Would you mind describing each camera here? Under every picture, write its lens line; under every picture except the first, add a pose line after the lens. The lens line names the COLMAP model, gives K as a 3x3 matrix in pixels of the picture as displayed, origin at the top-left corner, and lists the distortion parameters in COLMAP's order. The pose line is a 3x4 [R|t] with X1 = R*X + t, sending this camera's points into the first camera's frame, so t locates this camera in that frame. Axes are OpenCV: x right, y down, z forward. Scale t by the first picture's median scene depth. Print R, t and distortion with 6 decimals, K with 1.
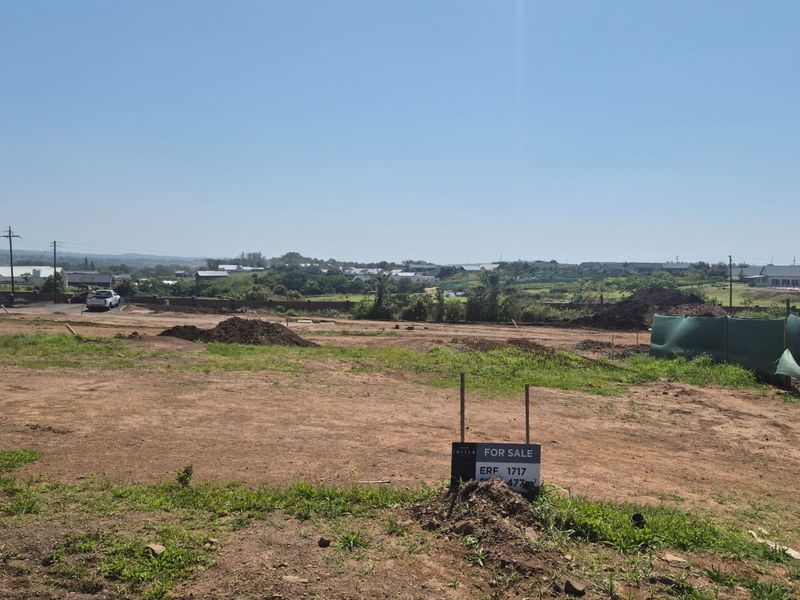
lens RADIAL K [[675.2, 0, 402.5], [0, 675.2, 291.6], [0, 0, 1]] dist [0.078424, -0.069383]
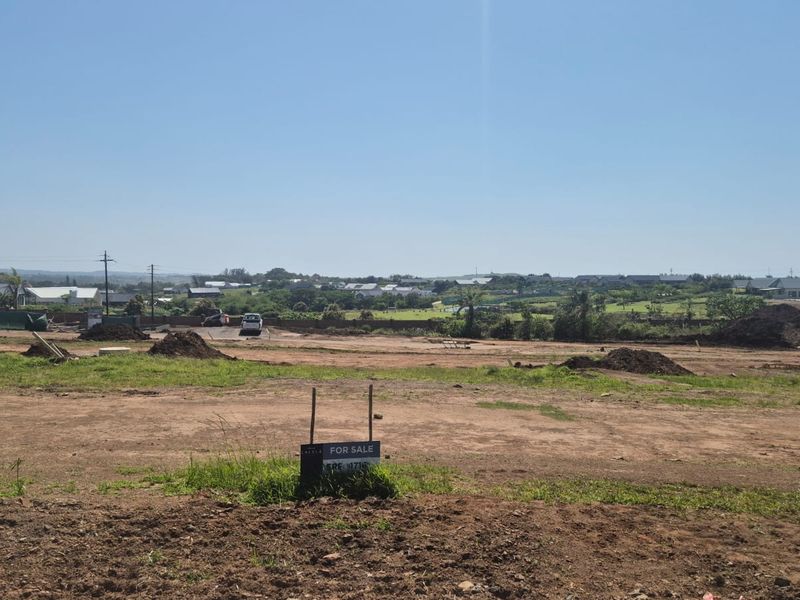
lens RADIAL K [[674.6, 0, 385.0], [0, 674.6, 283.2], [0, 0, 1]] dist [0.080123, -0.073966]
pose [[0.999922, -0.010926, 0.006015, -0.238546], [0.011120, 0.999384, -0.033271, -0.011788], [-0.005648, 0.033336, 0.999428, -0.018510]]
